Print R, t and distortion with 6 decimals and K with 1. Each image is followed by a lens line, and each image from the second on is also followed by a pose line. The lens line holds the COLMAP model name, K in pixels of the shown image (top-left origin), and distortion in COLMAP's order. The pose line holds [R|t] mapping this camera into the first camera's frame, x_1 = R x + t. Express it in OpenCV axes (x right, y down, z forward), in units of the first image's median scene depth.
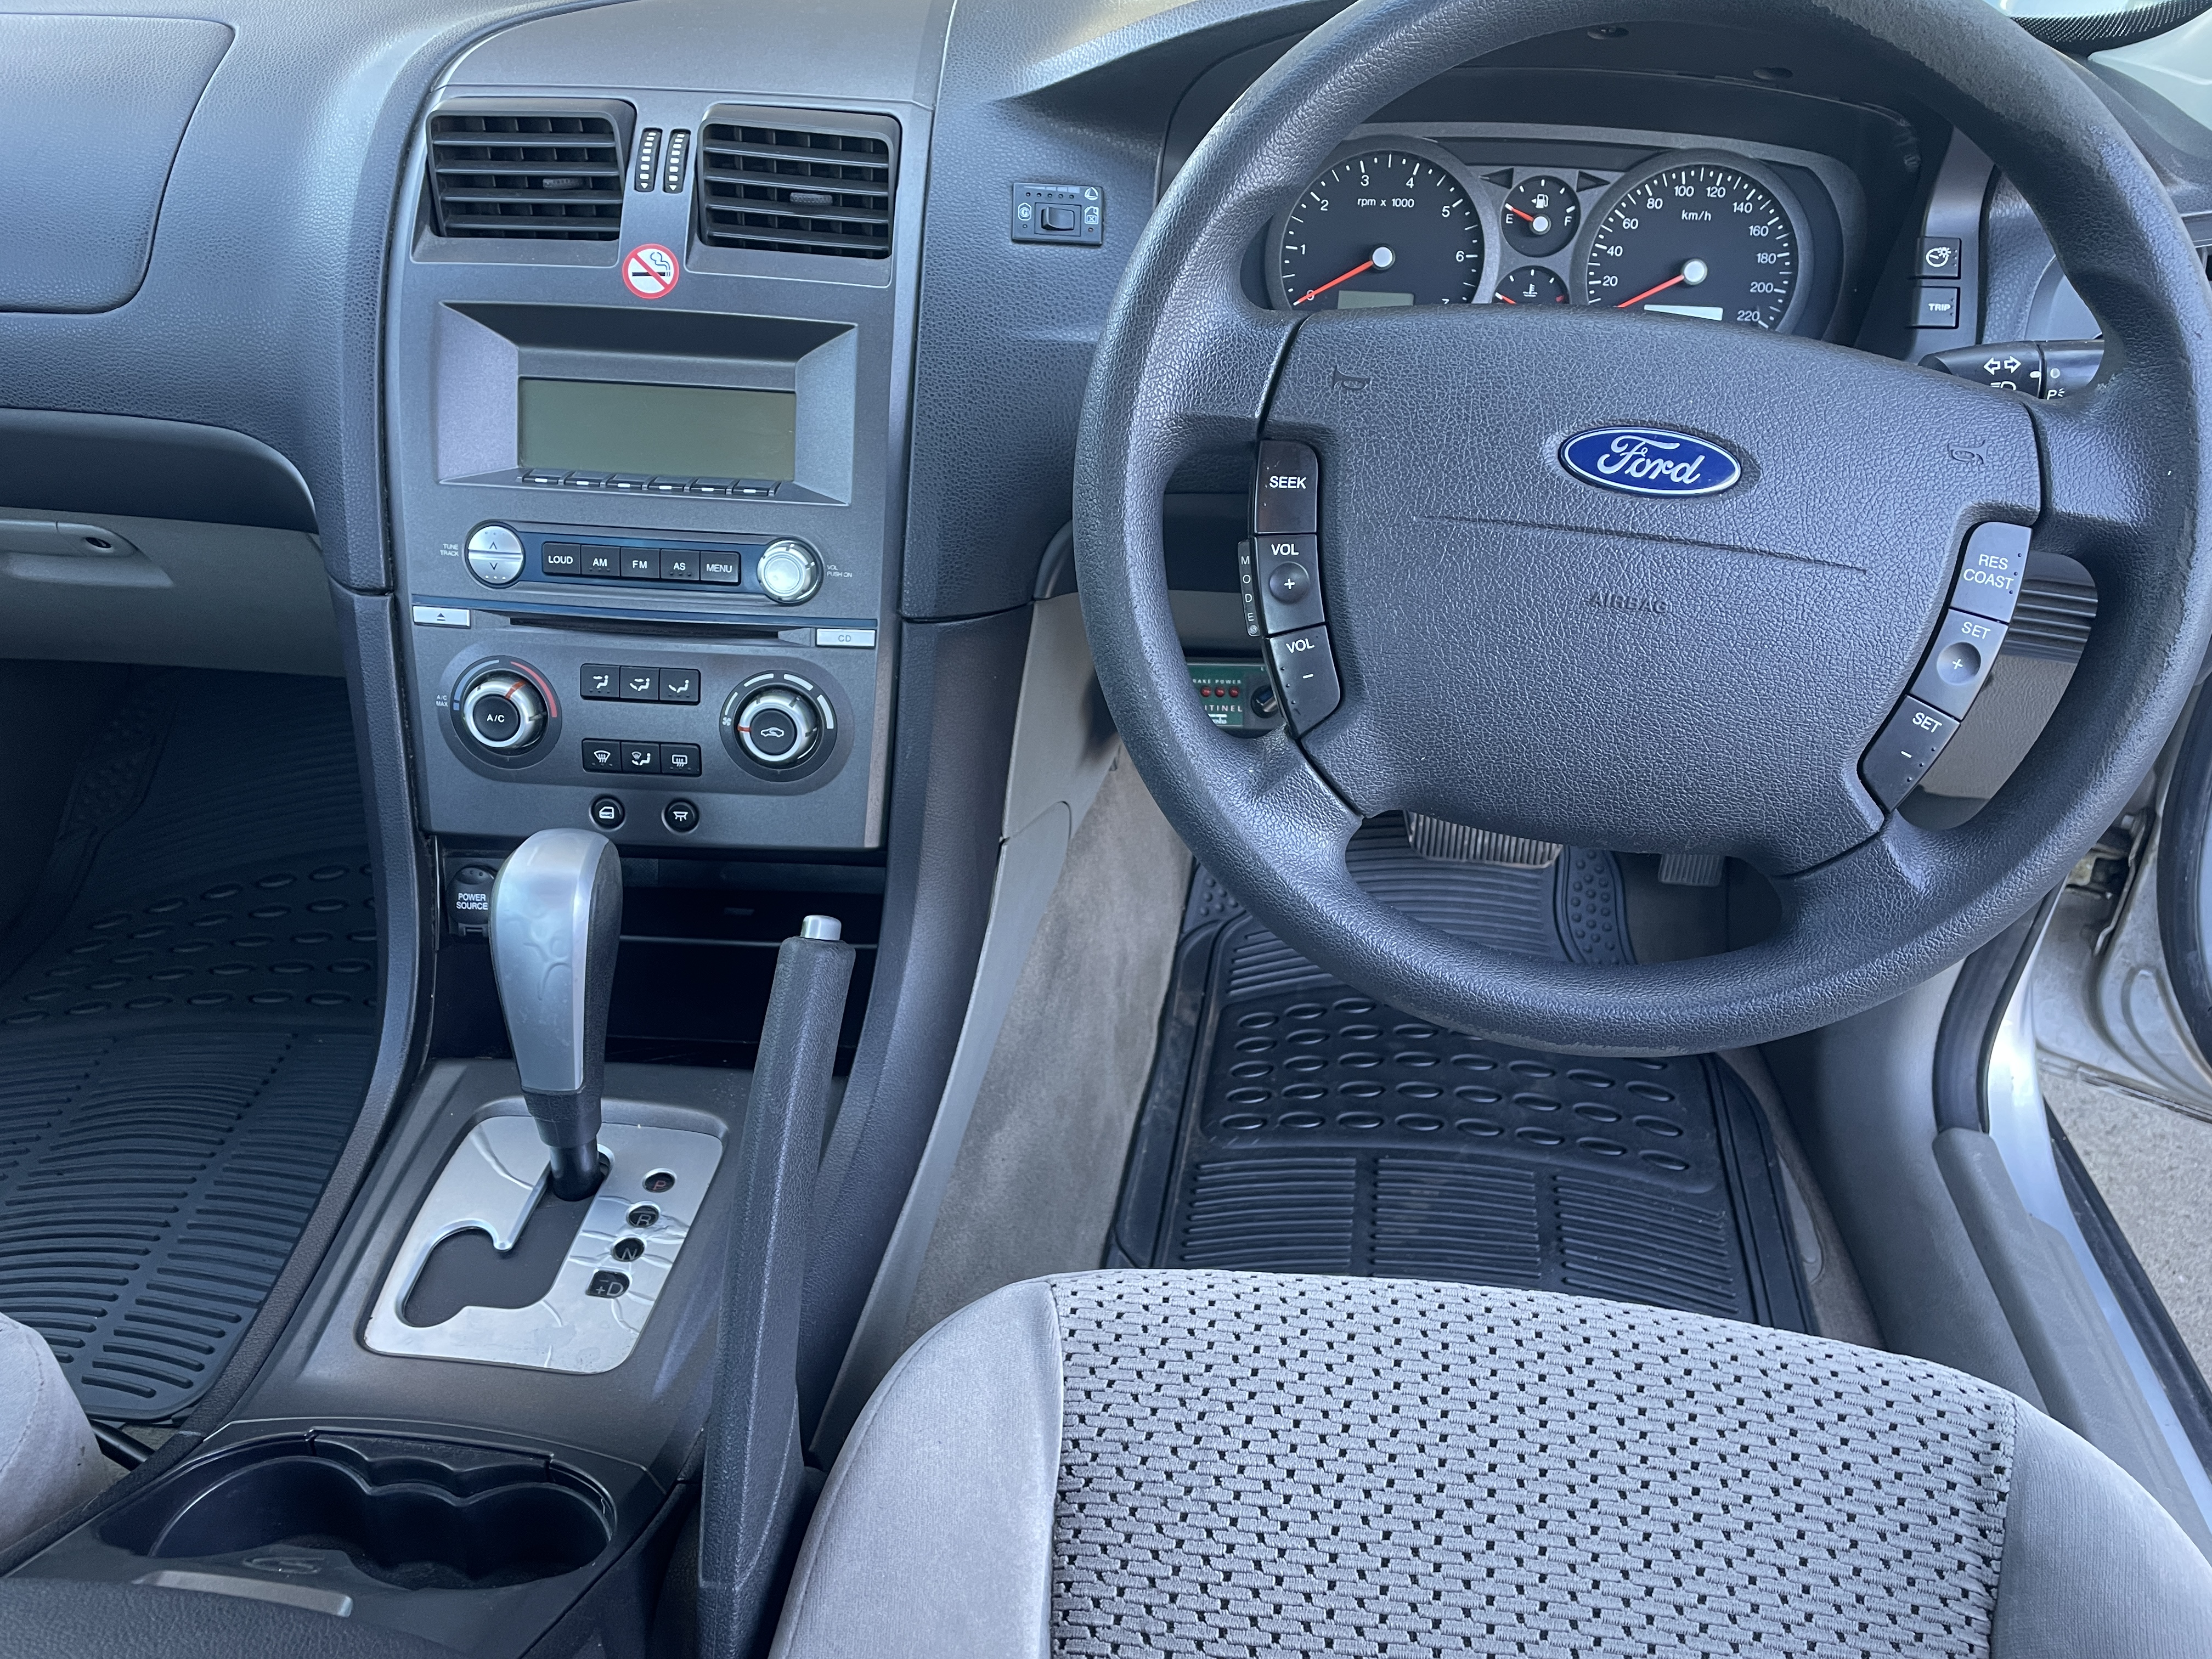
lens RADIAL K [[1672.0, 0, 1110.0], [0, 1672.0, 804.0], [0, 0, 1]] dist [0.099874, -0.146322]
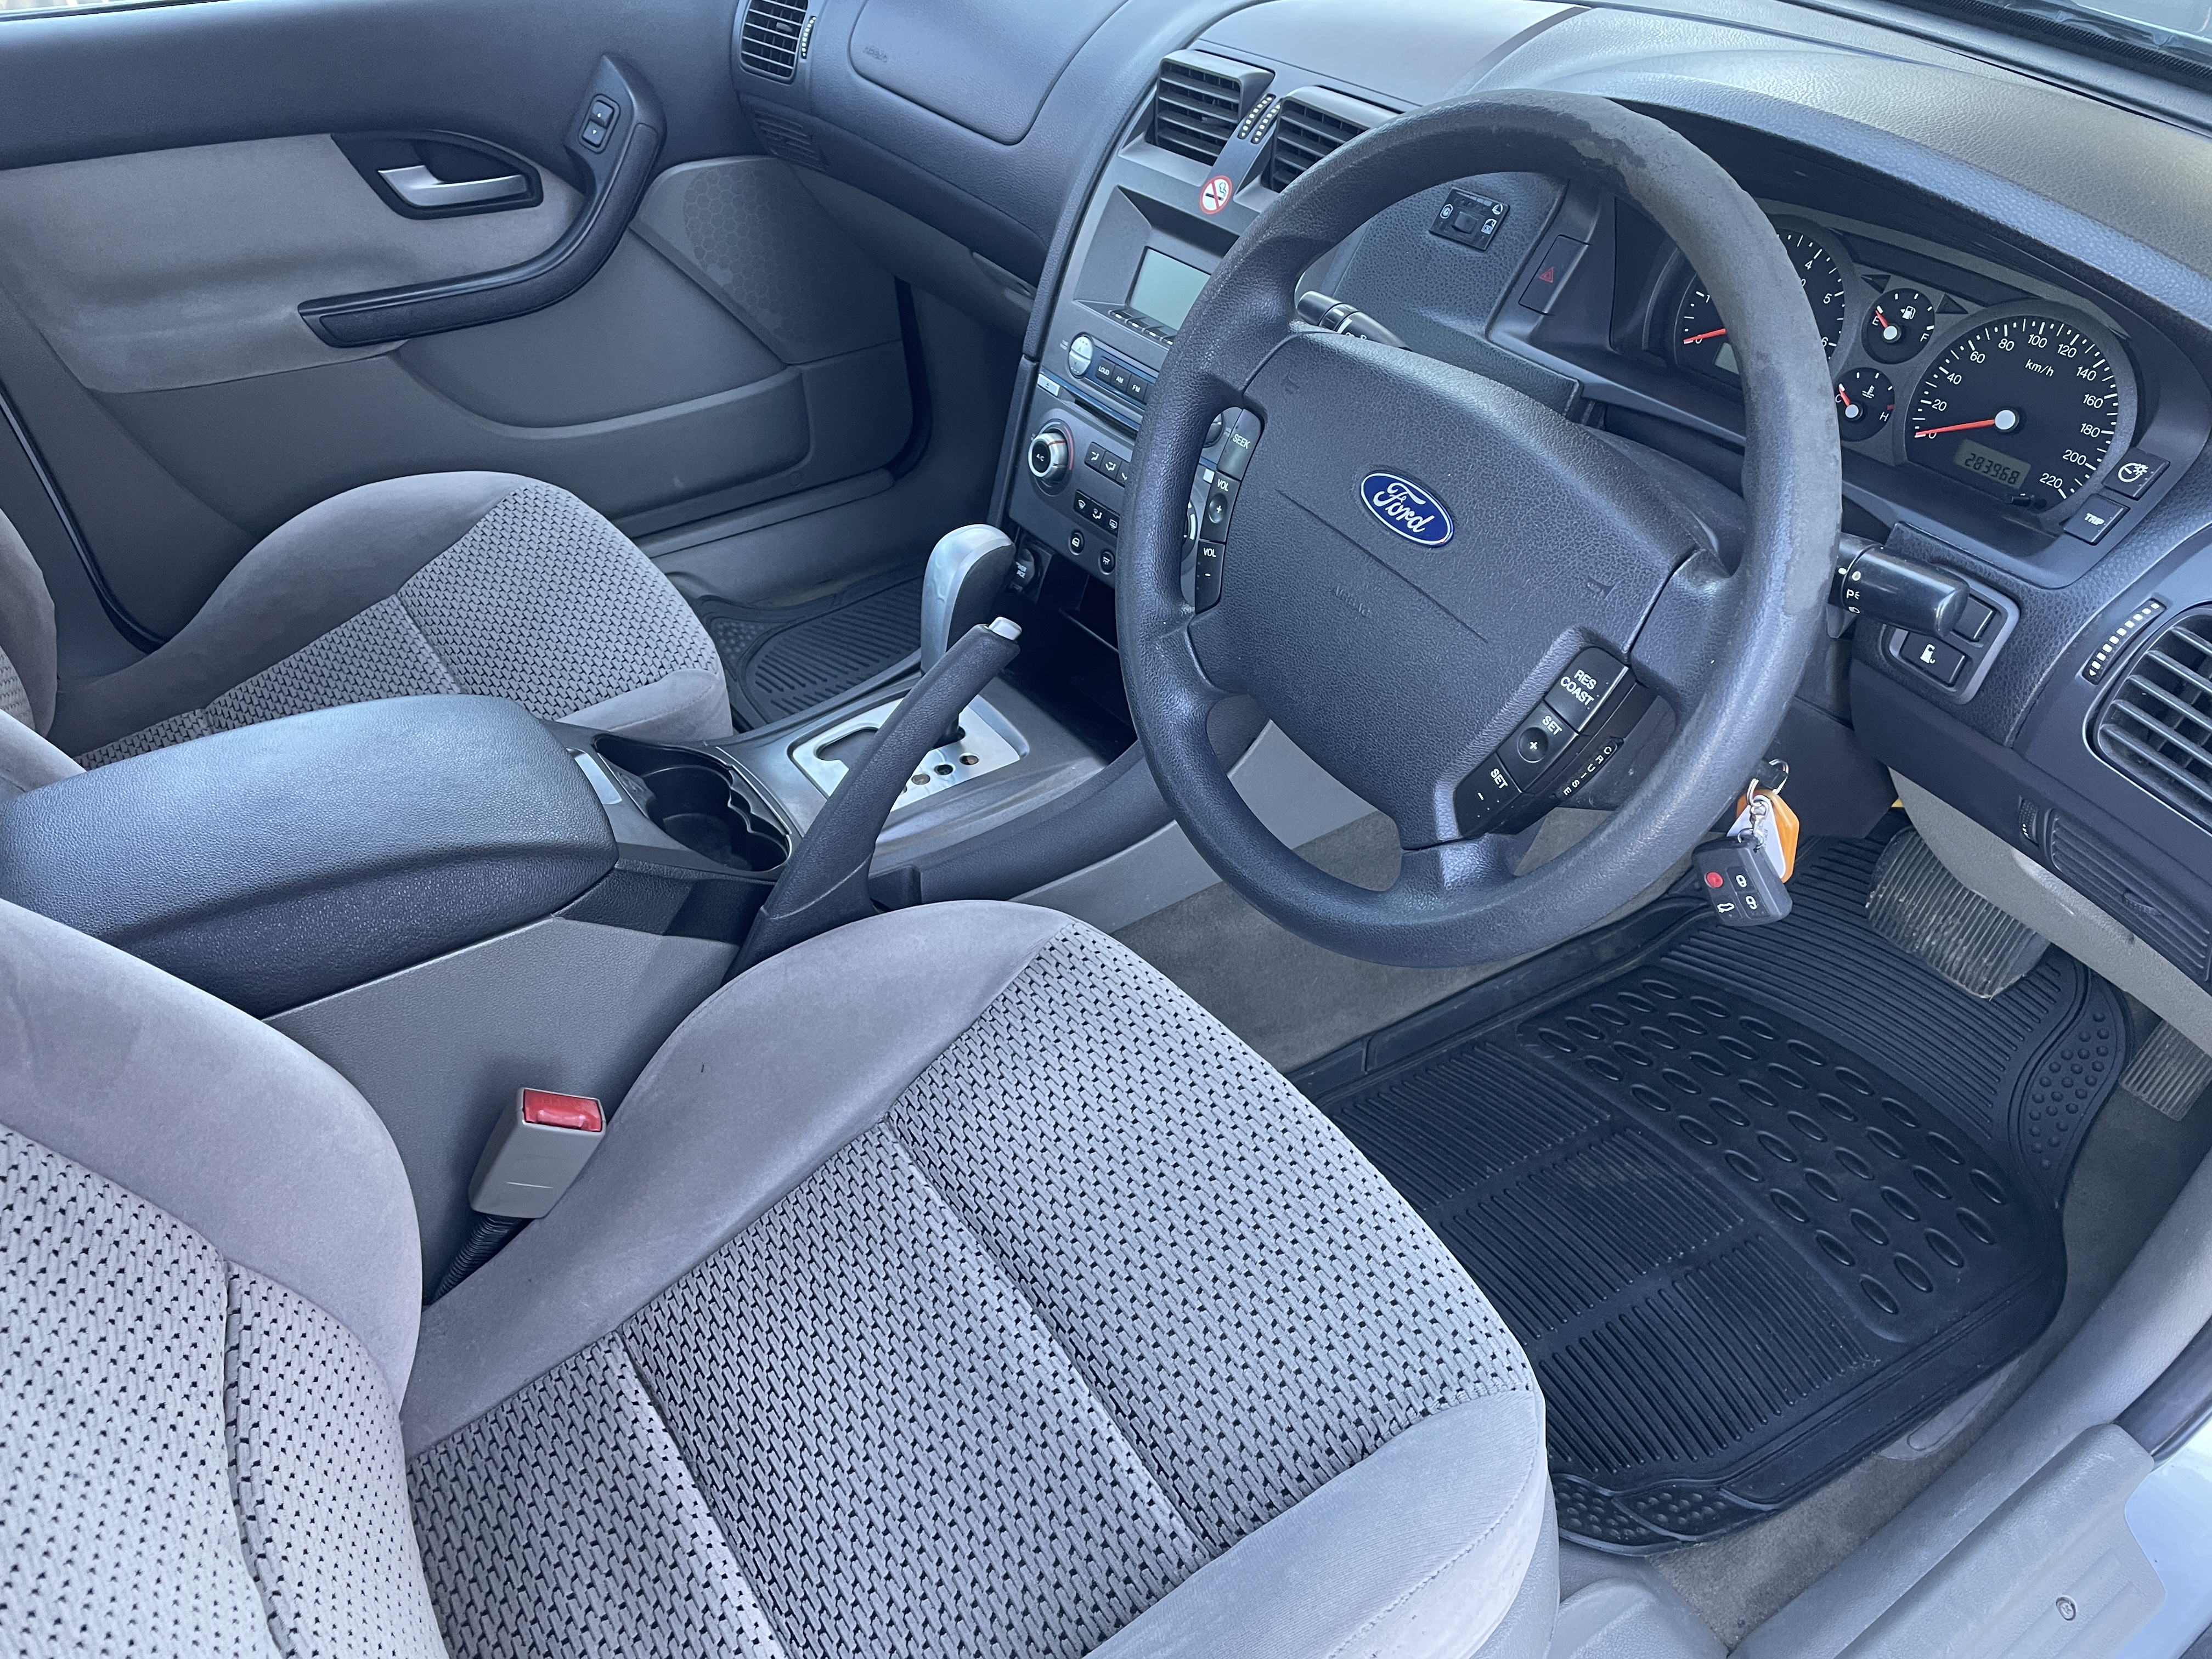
lens RADIAL K [[1672.0, 0, 1110.0], [0, 1672.0, 804.0], [0, 0, 1]] dist [0.099874, -0.146322]
pose [[0.650281, 0.442667, -0.617398, 0.768100], [-0.385602, 0.892550, 0.233808, -0.151250], [0.654558, 0.086029, 0.751101, -0.087609]]
